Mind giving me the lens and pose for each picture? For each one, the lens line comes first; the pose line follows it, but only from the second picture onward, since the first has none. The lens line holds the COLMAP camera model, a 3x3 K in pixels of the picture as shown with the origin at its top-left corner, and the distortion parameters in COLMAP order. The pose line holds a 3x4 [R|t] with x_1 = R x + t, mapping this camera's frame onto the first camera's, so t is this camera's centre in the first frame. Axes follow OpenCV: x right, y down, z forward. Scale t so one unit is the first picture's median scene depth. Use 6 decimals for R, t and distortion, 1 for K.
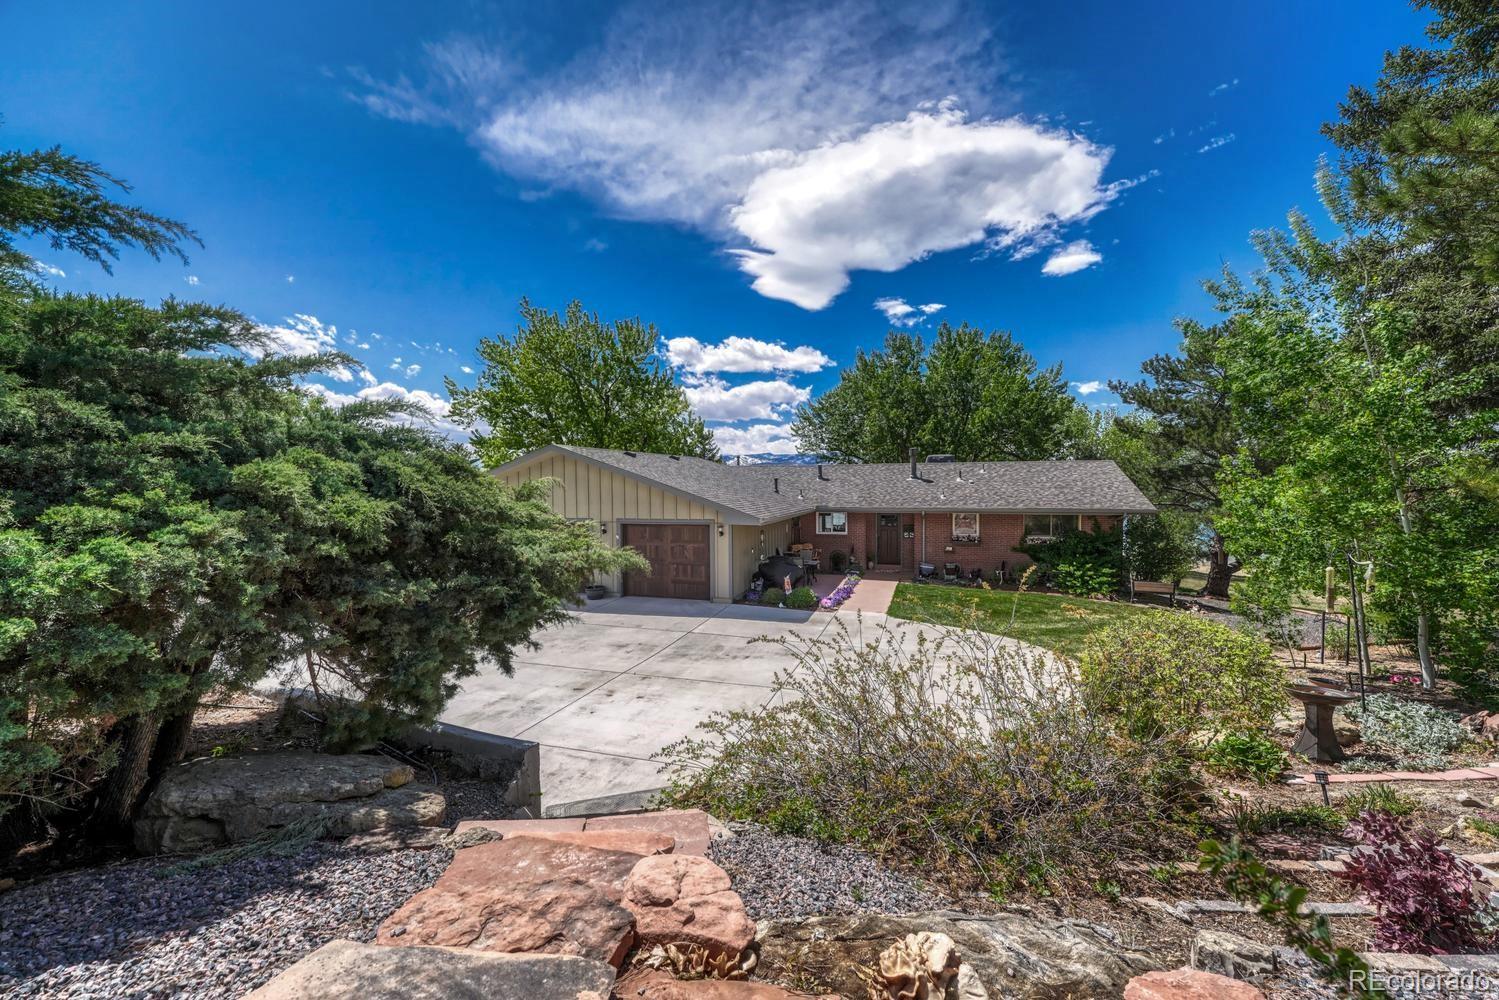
lens RADIAL K [[634.7, 0, 749.5], [0, 634.7, 500.0], [0, 0, 1]] dist [-0.000982, -0.000283]
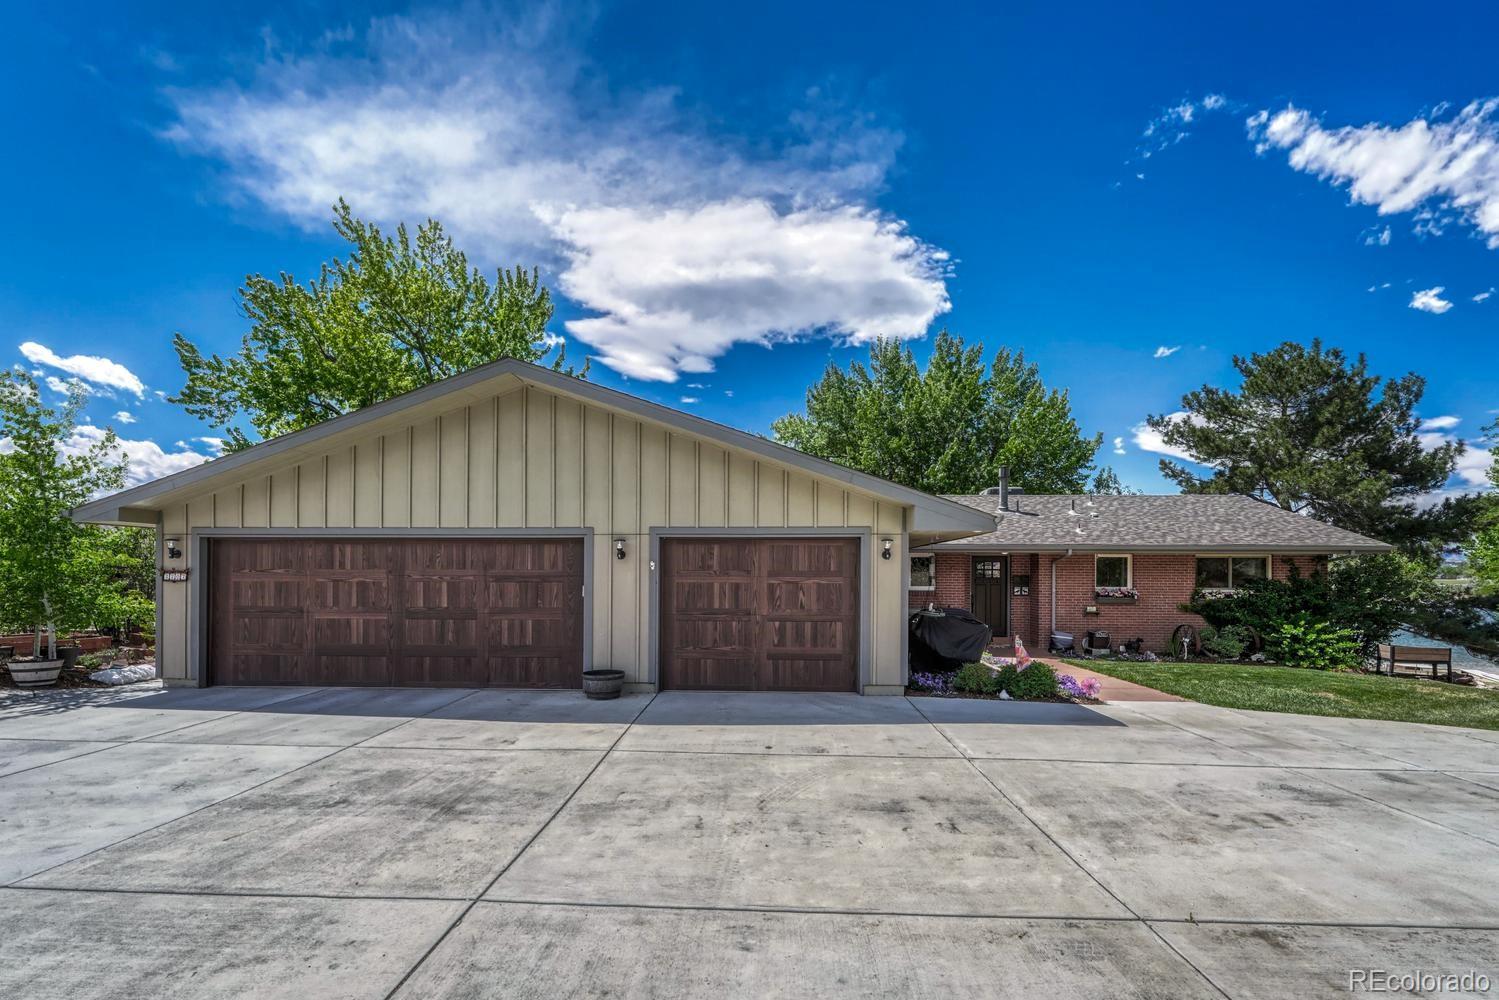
lens RADIAL K [[707.6, 0, 748.2], [0, 707.6, 576.3], [0, 0, 1]] dist [-0.001400, -0.000294]
pose [[0.963076, 0.010381, 0.269029, -0.242813], [-0.000245, 0.999290, -0.037685, 0.074843], [-0.269229, 0.036228, 0.962395, 0.410622]]
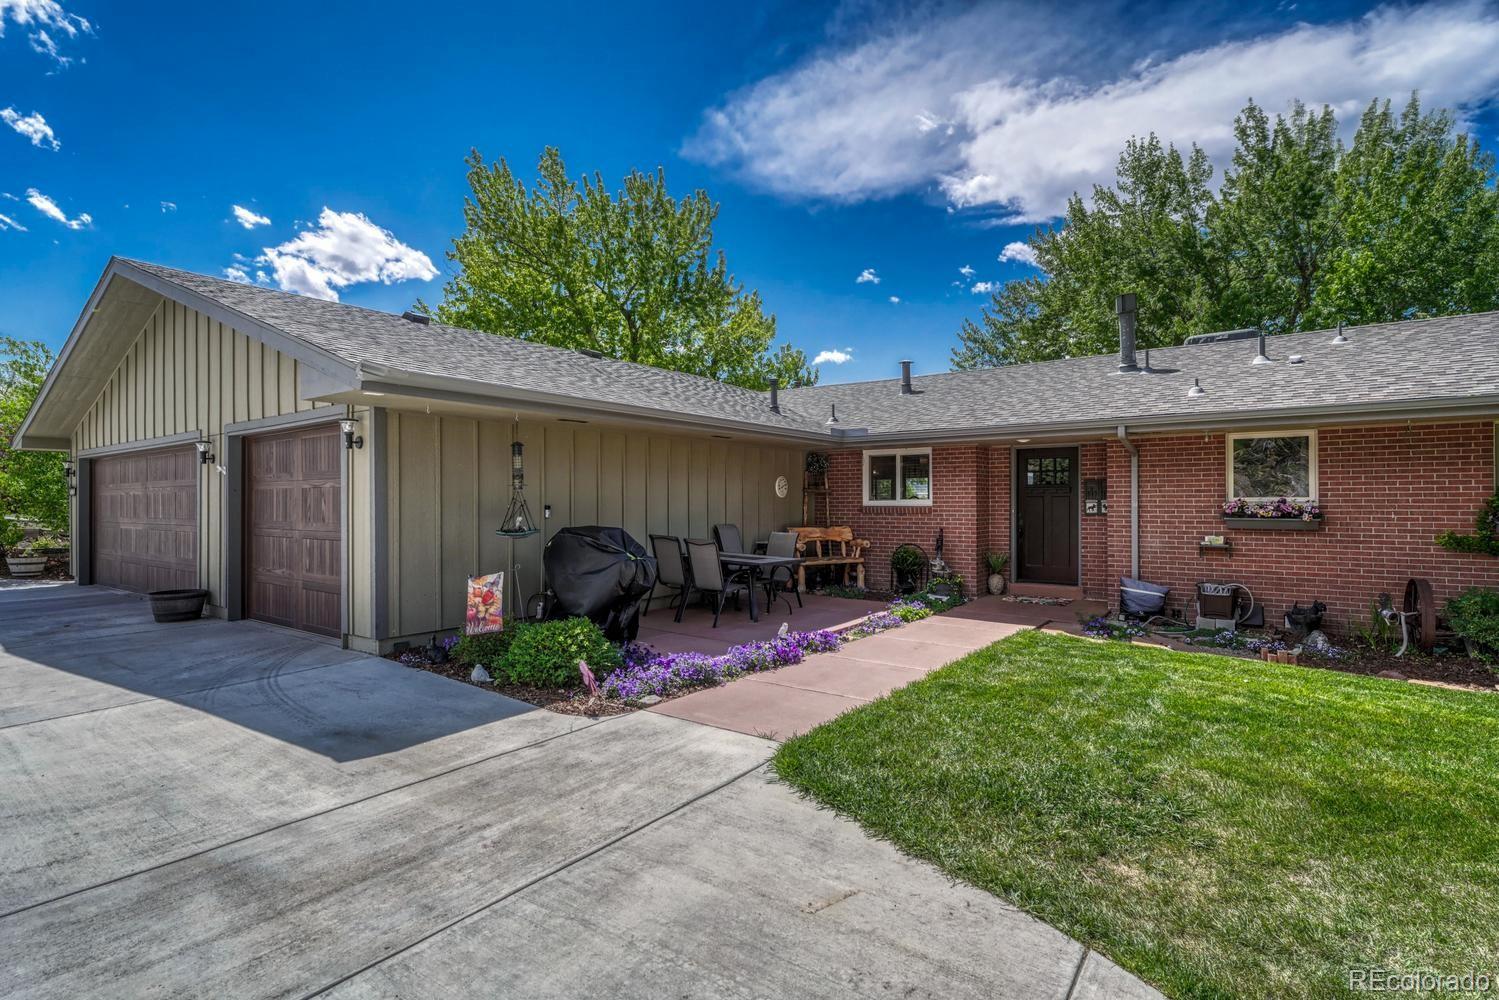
lens RADIAL K [[748.9, 0, 749.5], [0, 748.9, 500.0], [0, 0, 1]] dist [-0.000958, 0.000088]
pose [[0.943385, 0.002195, -0.331693, 0.226055], [-0.014431, 0.999303, -0.034432, 0.077030], [0.331386, 0.037270, 0.942759, 0.572155]]
